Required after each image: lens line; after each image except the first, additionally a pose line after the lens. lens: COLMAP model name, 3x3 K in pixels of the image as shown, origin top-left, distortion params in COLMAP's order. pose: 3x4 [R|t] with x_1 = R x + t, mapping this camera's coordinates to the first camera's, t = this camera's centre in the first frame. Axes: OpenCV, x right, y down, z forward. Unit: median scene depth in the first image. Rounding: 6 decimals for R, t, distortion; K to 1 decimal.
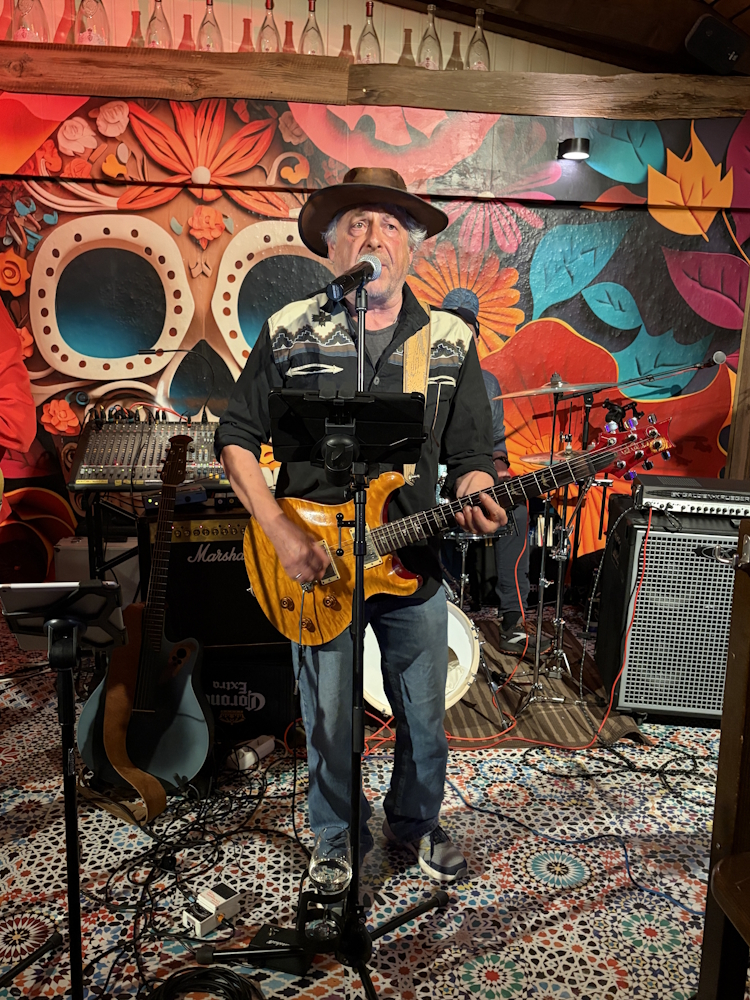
lens RADIAL K [[885.7, 0, 371.6], [0, 885.7, 497.9], [0, 0, 1]] dist [0.008398, 0.025592]
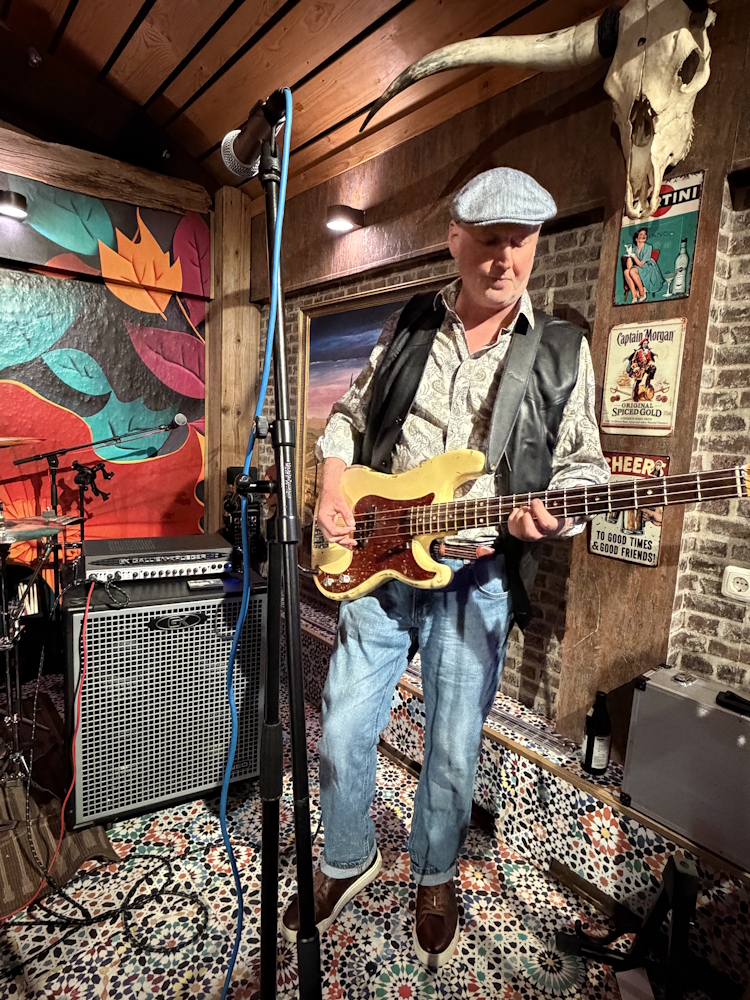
lens RADIAL K [[557.5, 0, 375.8], [0, 557.5, 497.0], [0, 0, 1]] dist [-0.003727, 0.000448]
pose [[0.807946, -0.072579, 0.584770, 0.176897], [0.104134, 0.994353, -0.020461, -0.024245], [-0.579983, 0.077426, 0.810941, 0.310842]]
